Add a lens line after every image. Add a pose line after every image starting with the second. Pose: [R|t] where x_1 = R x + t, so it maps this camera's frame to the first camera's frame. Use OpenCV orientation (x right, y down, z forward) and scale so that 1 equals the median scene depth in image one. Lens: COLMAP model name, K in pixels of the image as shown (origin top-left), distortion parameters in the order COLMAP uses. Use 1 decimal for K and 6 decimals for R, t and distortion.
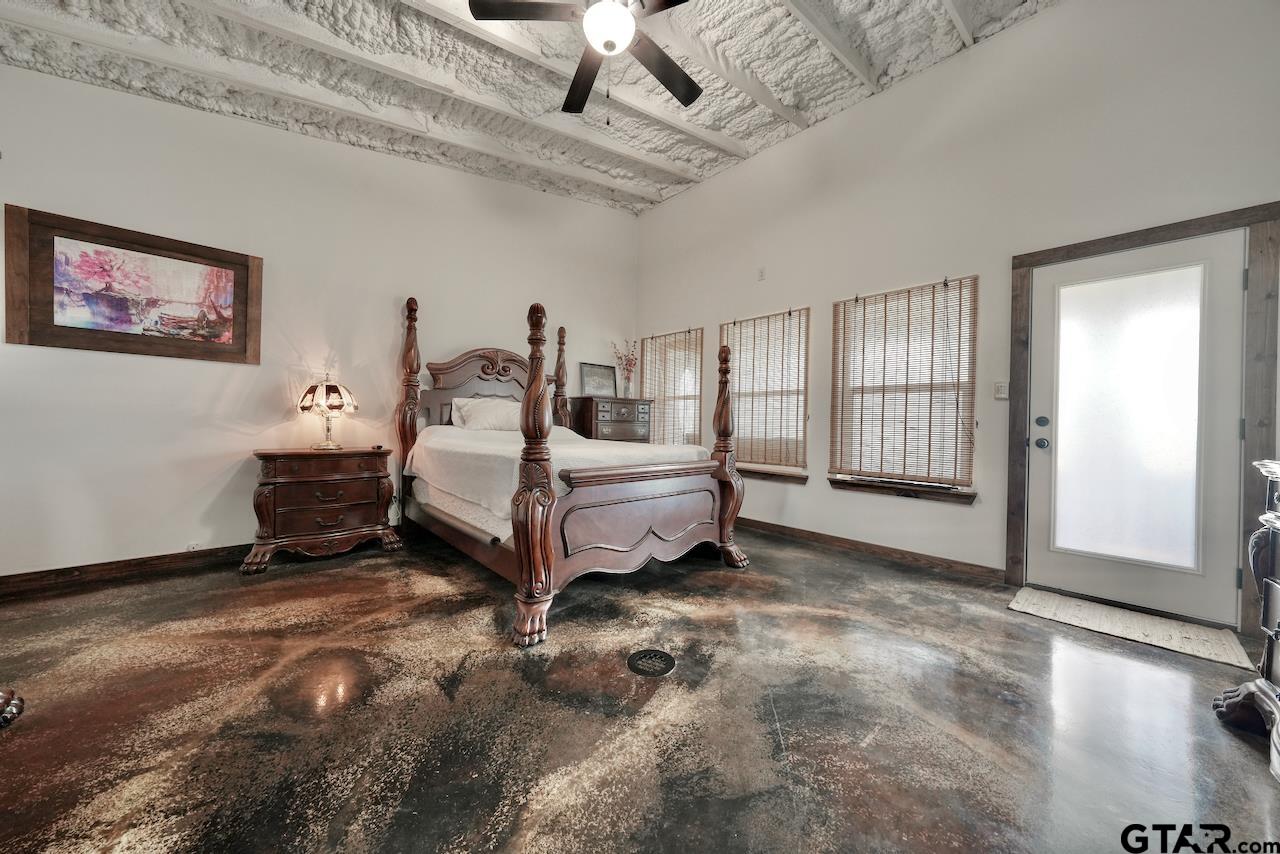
lens RADIAL K [[432.5, 0, 642.6], [0, 432.5, 424.0], [0, 0, 1]] dist [-0.005810, 0.000957]
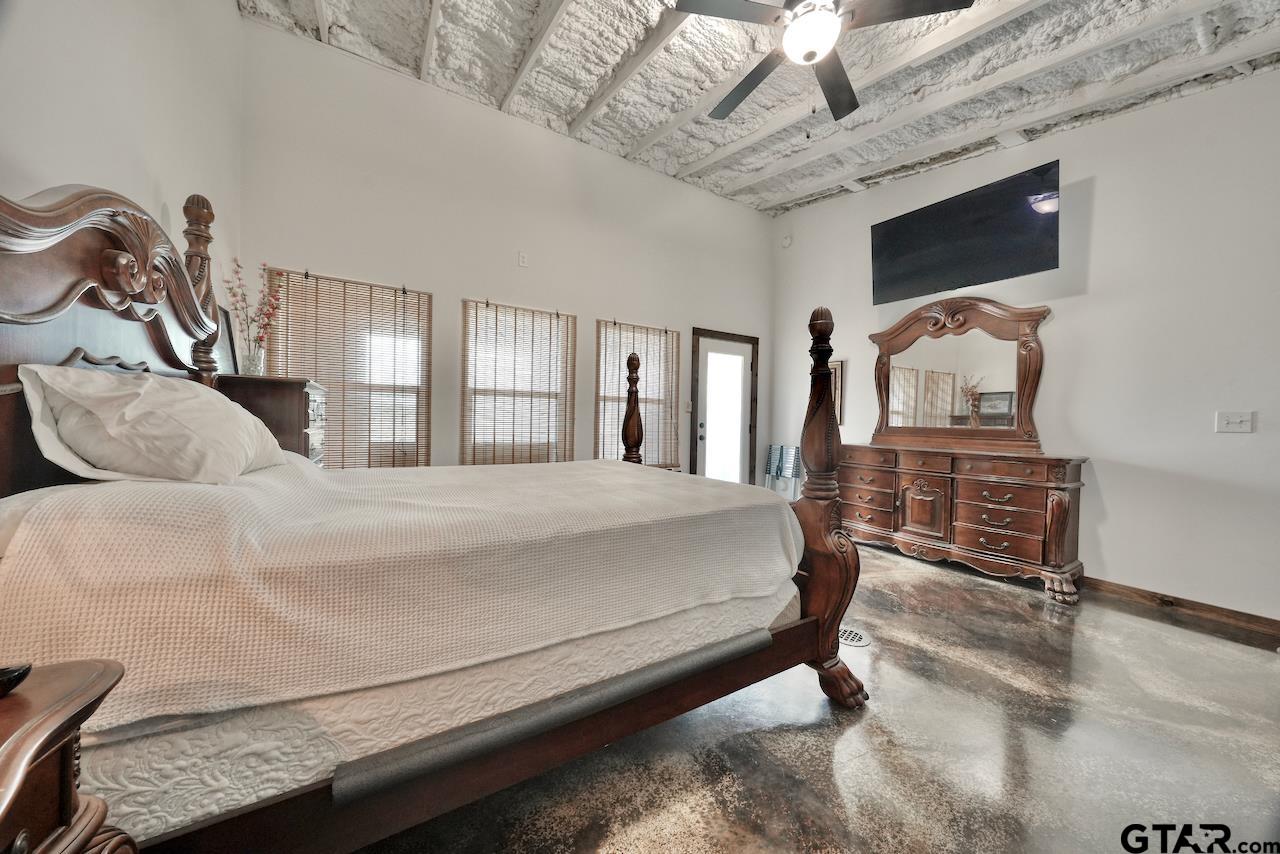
lens RADIAL K [[432.5, 0, 637.3], [0, 432.5, 423.7], [0, 0, 1]] dist [-0.005810, 0.000957]
pose [[0.197928, -0.026105, 0.979869, -0.918792], [-0.014125, 0.999466, 0.029481, -0.064038], [-0.980115, -0.019676, 0.197454, 0.959112]]
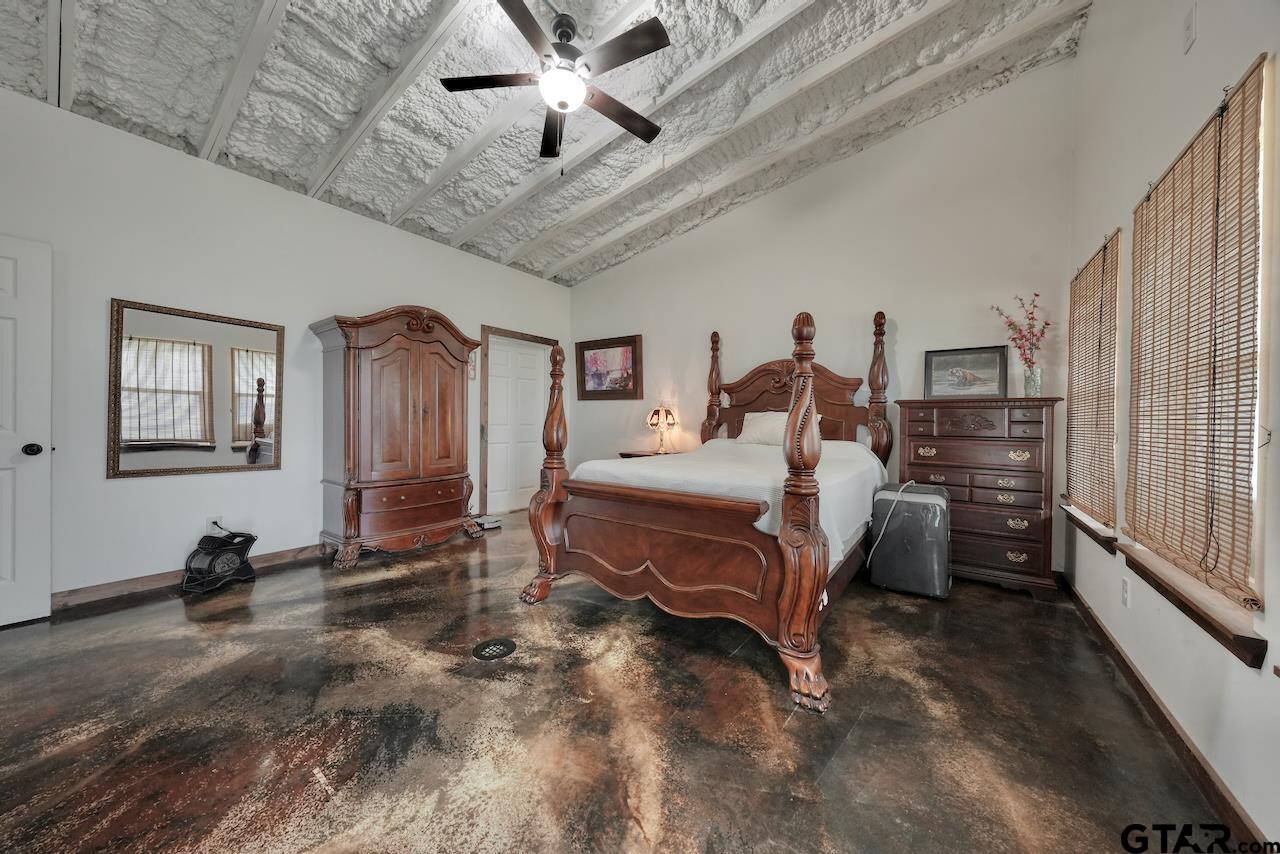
lens RADIAL K [[432.5, 0, 641.5], [0, 432.5, 425.1], [0, 0, 1]] dist [-0.005810, 0.000957]
pose [[0.201108, -0.009628, -0.979522, 0.865881], [-0.007124, 0.999911, -0.011291, -0.025409], [0.979543, 0.009249, 0.201021, 0.804661]]
